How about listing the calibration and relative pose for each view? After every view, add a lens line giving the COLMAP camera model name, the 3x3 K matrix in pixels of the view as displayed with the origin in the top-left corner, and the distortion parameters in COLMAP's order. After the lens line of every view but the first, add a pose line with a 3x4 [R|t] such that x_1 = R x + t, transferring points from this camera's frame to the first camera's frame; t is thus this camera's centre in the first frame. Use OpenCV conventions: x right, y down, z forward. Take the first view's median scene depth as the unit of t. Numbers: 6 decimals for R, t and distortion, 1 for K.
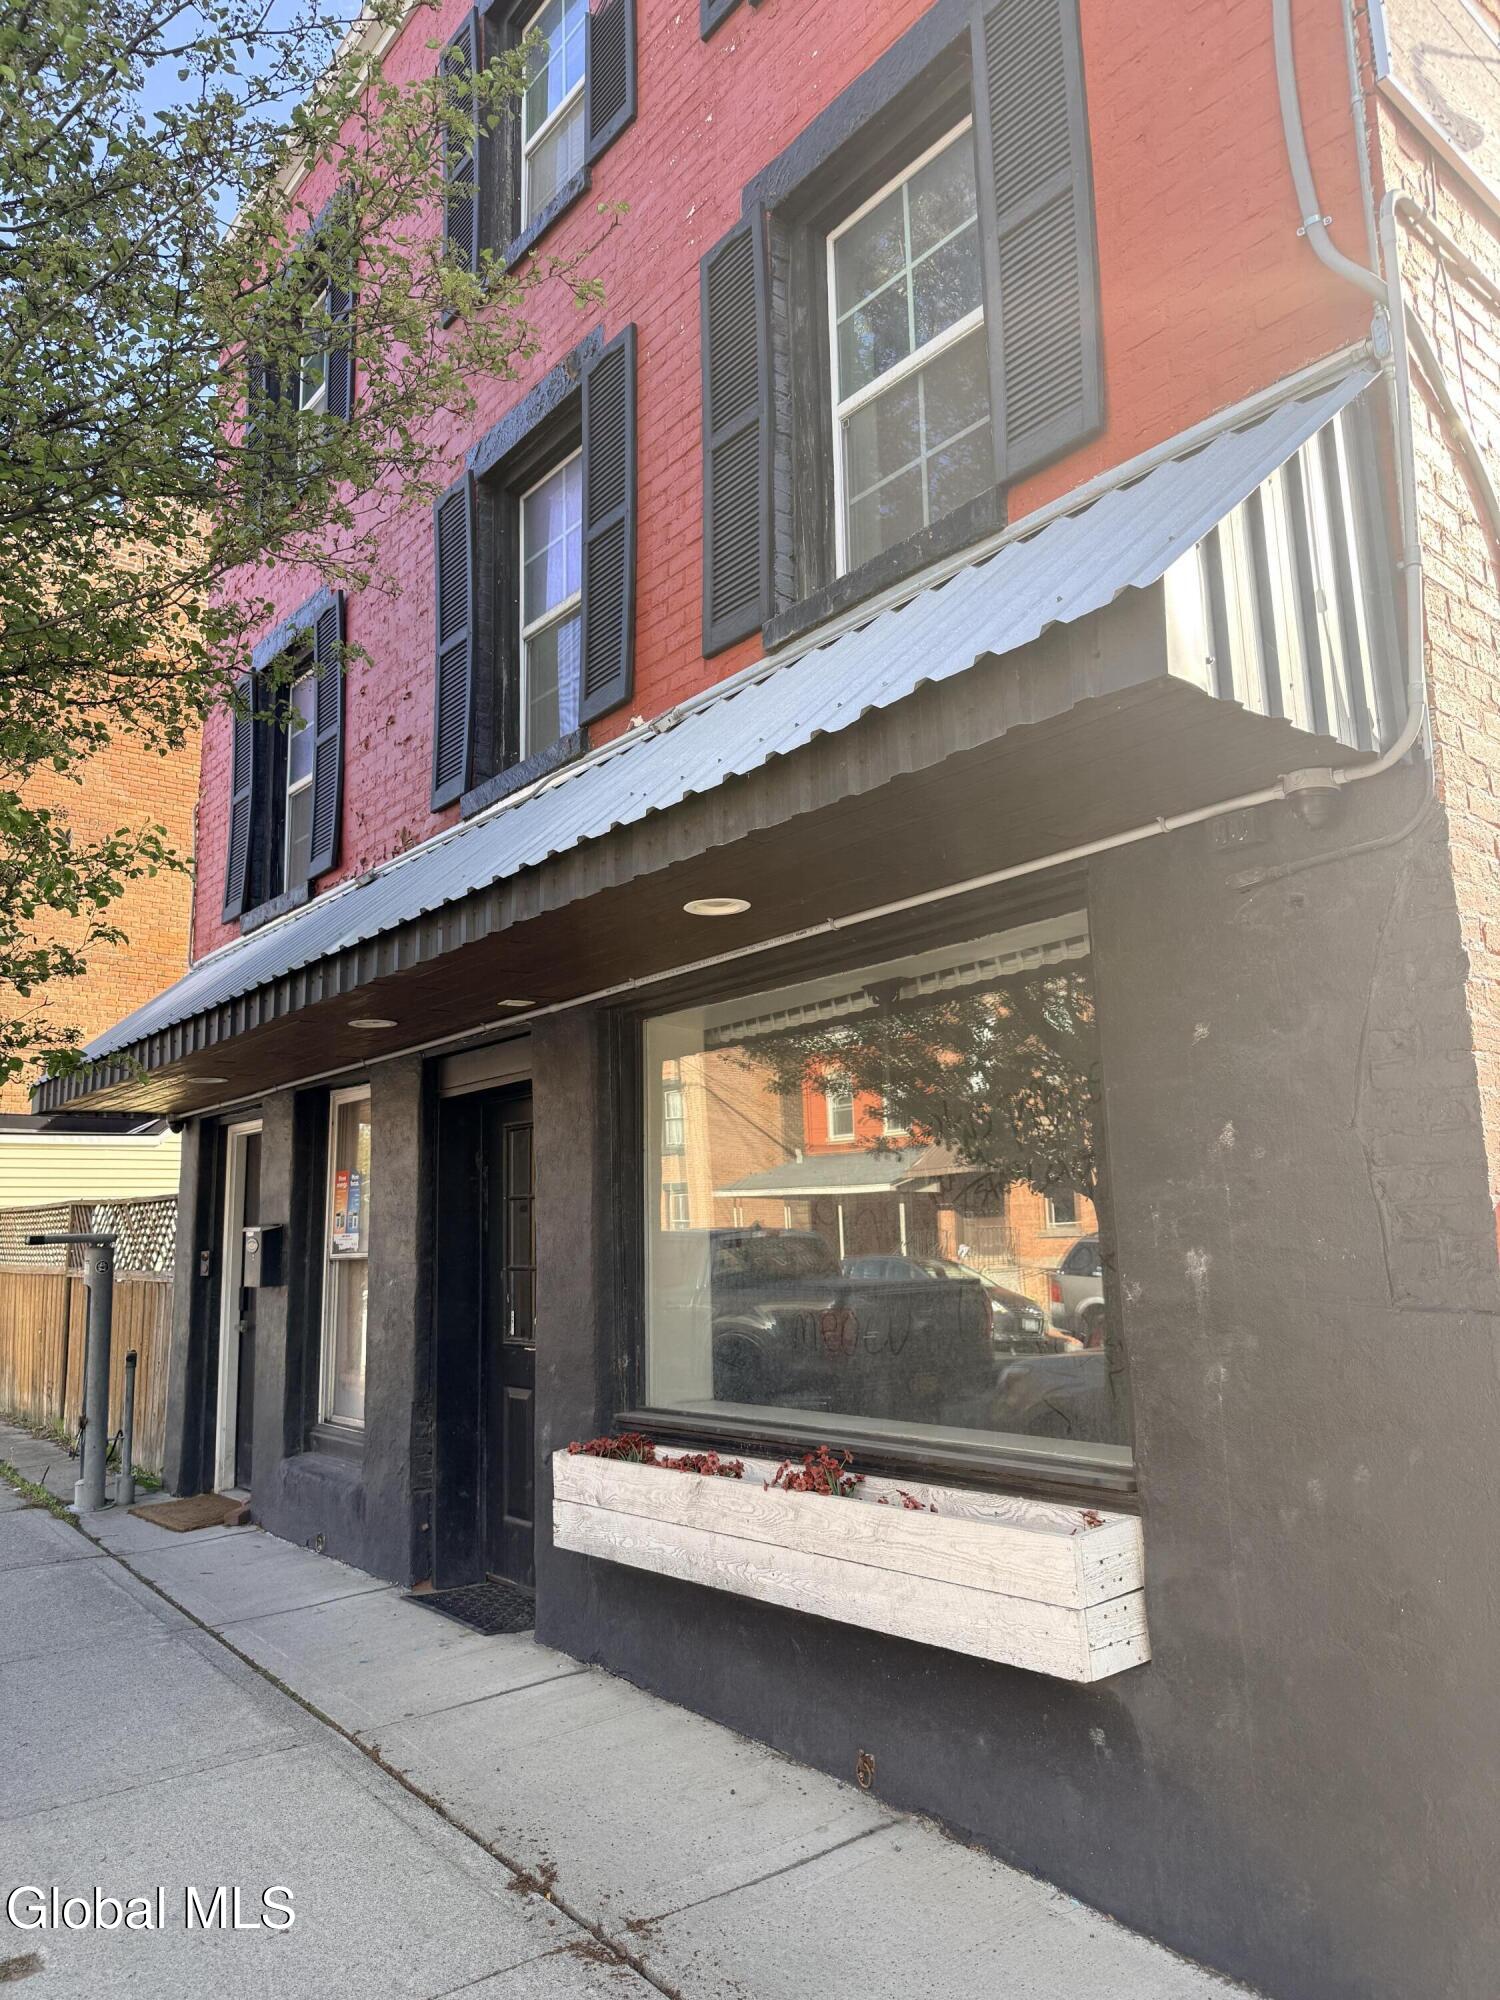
lens RADIAL K [[1402.6, 0, 750.0], [0, 1402.6, 1000.0], [0, 0, 1]] dist [0.018359, -0.002228]
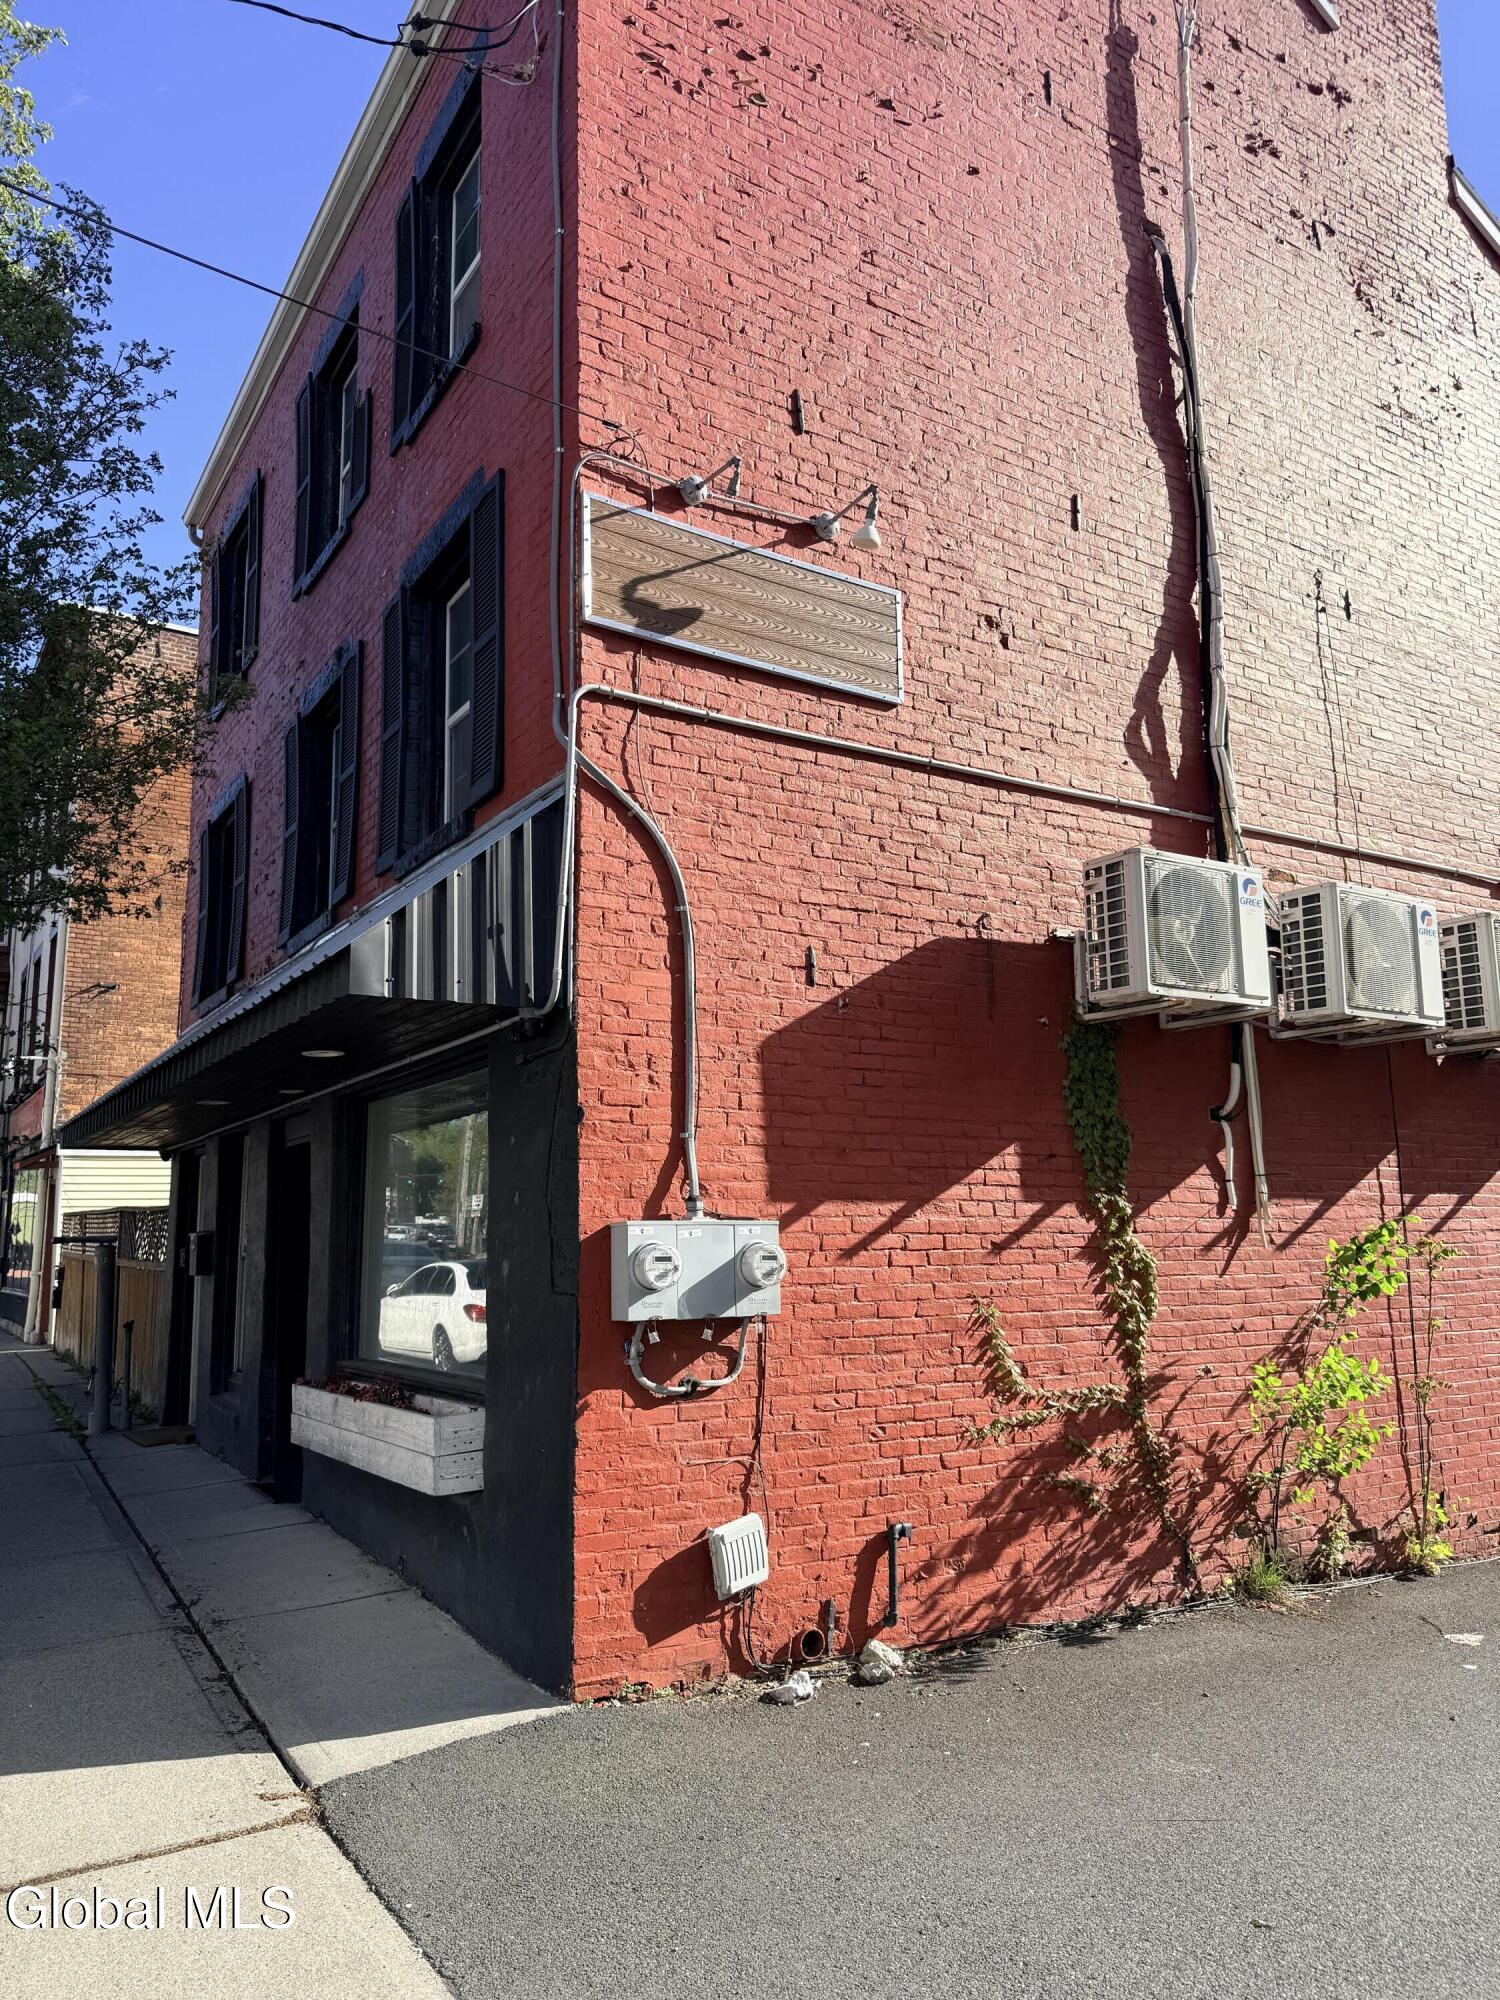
lens RADIAL K [[1397.6, 0, 741.5], [0, 1397.6, 1007.5], [0, 0, 1]] dist [0.112614, -0.182875]
pose [[0.991904, -0.011418, -0.126477, 0.518768], [0.013014, 0.999846, 0.011802, -0.102224], [0.126323, -0.013352, 0.991899, -0.463231]]
